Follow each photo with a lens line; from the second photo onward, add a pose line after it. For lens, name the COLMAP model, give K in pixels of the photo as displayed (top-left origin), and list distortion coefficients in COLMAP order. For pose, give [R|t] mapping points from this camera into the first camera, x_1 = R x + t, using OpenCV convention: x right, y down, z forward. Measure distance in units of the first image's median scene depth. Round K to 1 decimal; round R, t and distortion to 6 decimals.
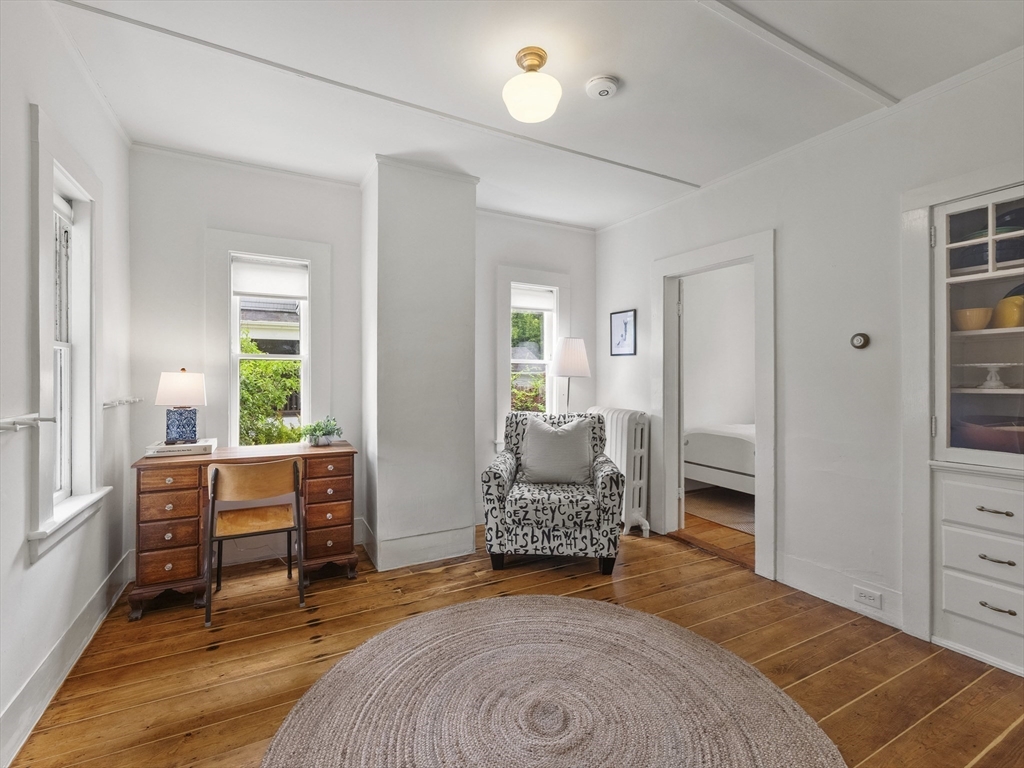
lens RADIAL K [[466.8, 0, 522.4], [0, 466.8, 392.2], [0, 0, 1]] dist [-0.003201, 0.002411]
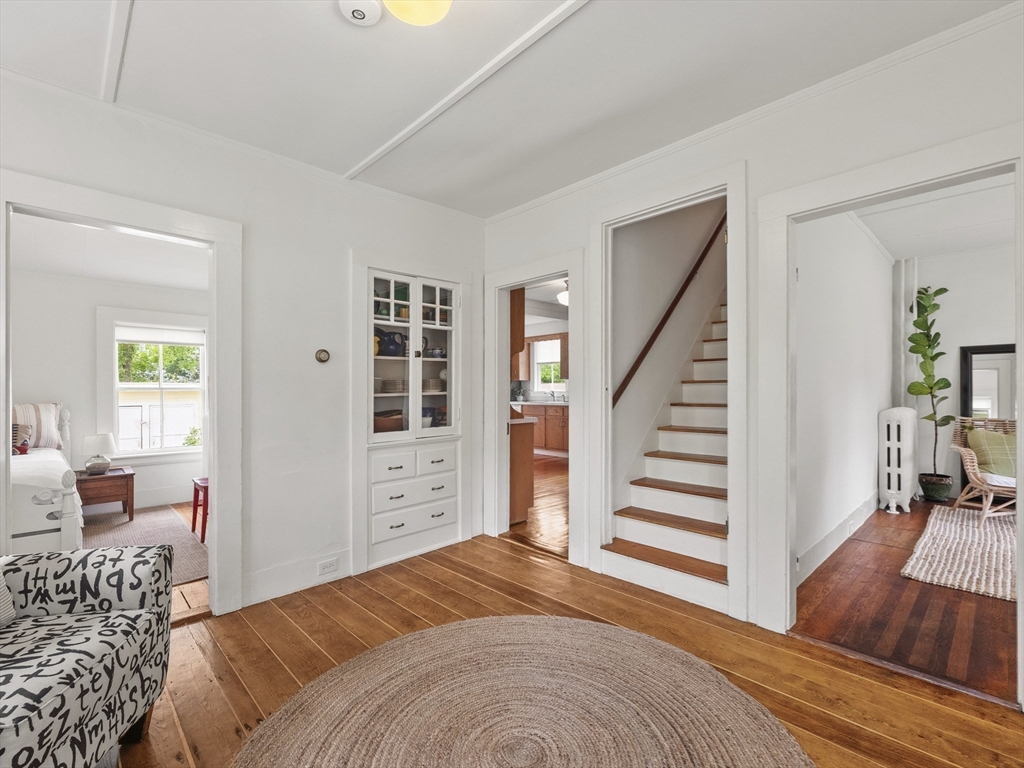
lens RADIAL K [[466.8, 0, 514.3], [0, 466.8, 398.3], [0, 0, 1]] dist [-0.003201, 0.002411]
pose [[-0.261866, -0.020374, 0.964889, -0.477288], [0.035189, 0.998911, 0.030643, -0.017186], [-0.964463, 0.041978, -0.260864, 0.712938]]
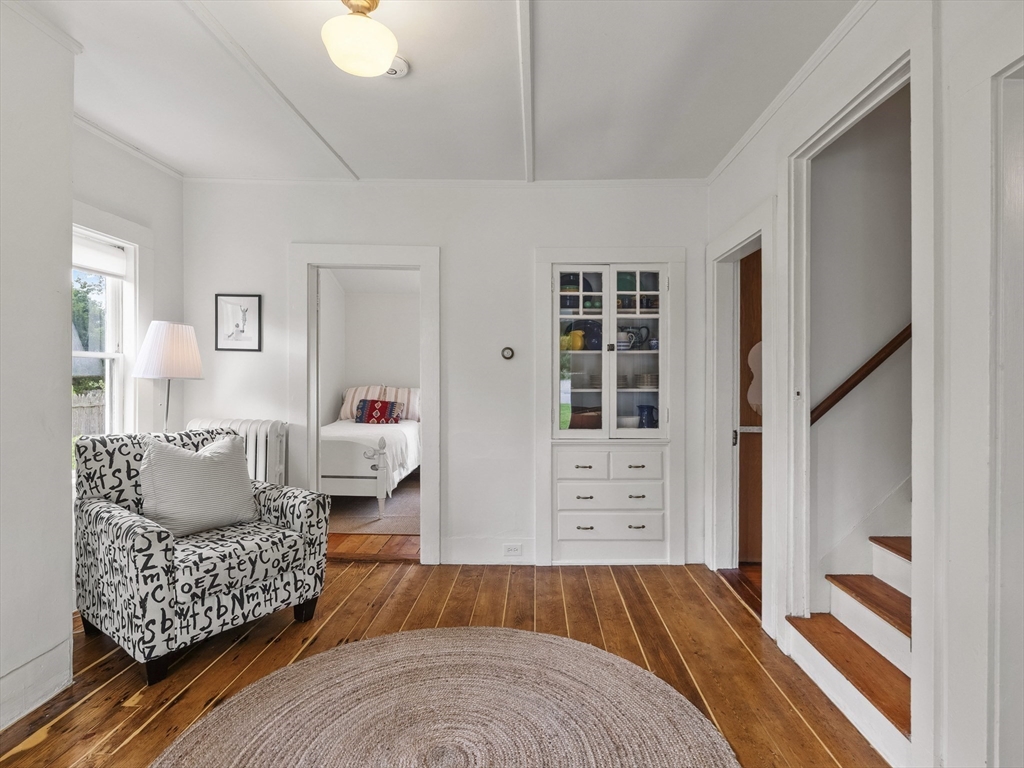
lens RADIAL K [[528.1, 0, 529.1], [0, 528.1, 387.9], [0, 0, 1]] dist [-0.002270, 0.001399]
pose [[0.490777, -0.018805, 0.871082, -0.441132], [0.019005, 0.999760, 0.010875, -0.023988], [-0.871078, 0.011218, 0.491017, 0.197941]]
